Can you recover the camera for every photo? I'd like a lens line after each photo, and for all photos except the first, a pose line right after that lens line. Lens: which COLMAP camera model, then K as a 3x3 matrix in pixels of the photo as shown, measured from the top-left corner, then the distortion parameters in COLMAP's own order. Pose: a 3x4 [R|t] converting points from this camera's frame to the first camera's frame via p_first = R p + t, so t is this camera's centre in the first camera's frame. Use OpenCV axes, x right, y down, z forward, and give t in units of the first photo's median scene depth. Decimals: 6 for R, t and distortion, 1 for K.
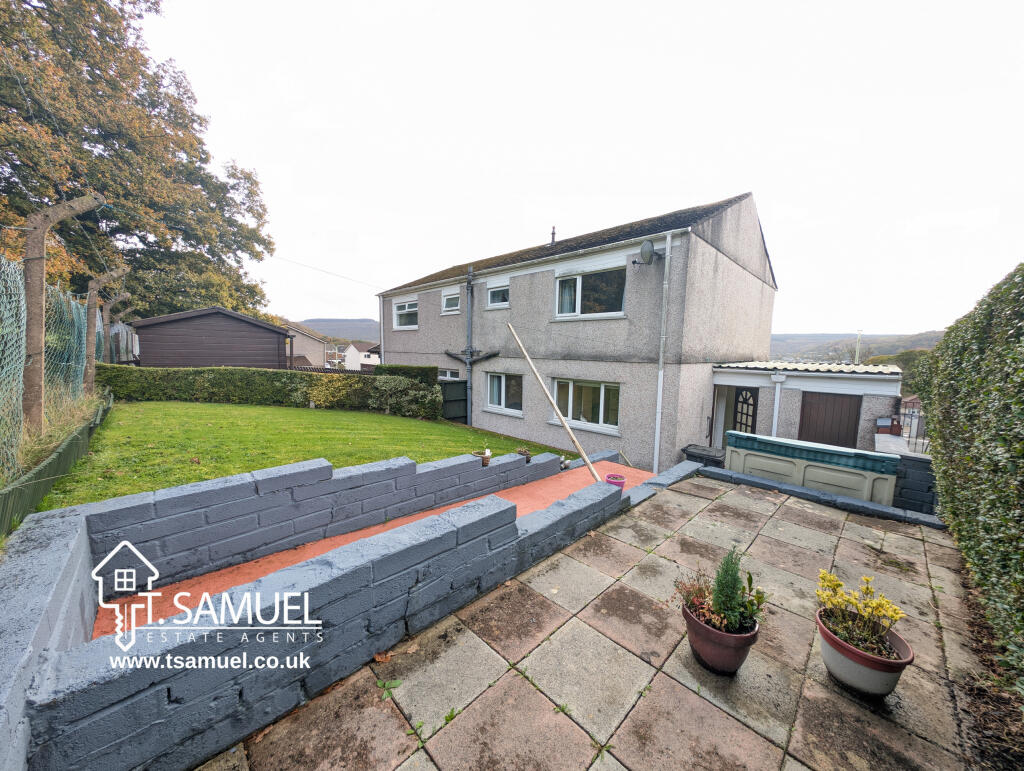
lens RADIAL K [[368.5, 0, 512.0], [0, 368.5, 385.5], [0, 0, 1]] dist [0.006753, -0.000224]
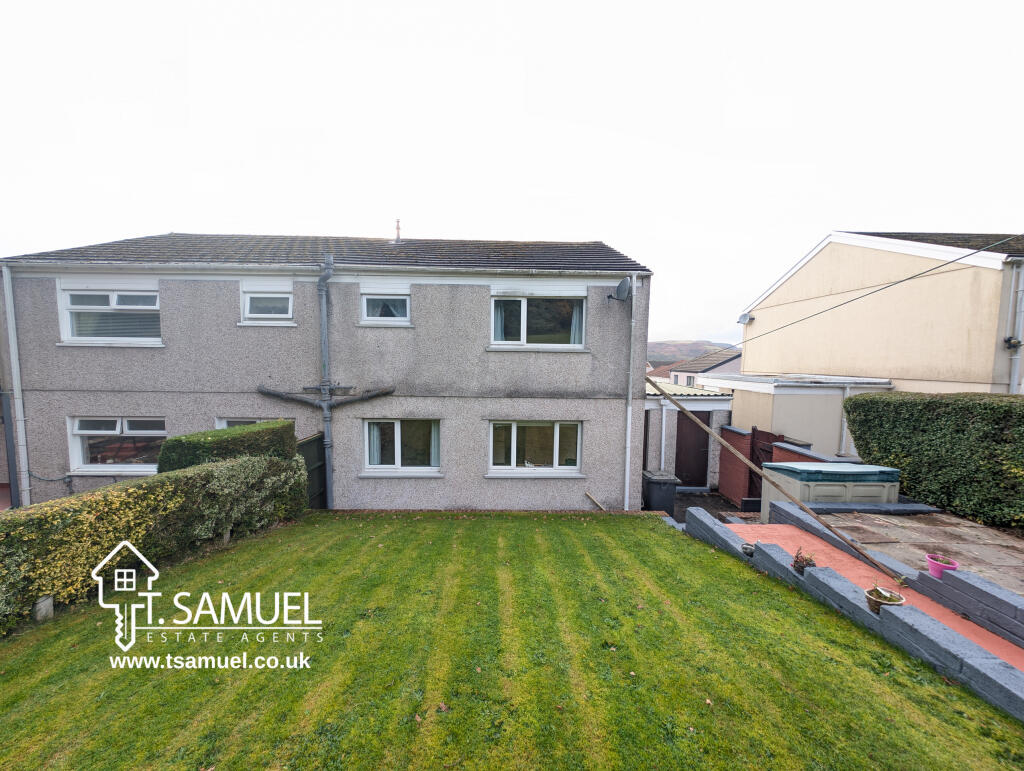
lens RADIAL K [[368.5, 0, 512.0], [0, 368.5, 385.5], [0, 0, 1]] dist [0.006753, -0.000224]
pose [[0.690673, -0.062082, 0.720497, -0.429559], [0.067301, 0.997502, 0.021436, -0.110678], [-0.720028, 0.033685, 0.693127, 0.414185]]
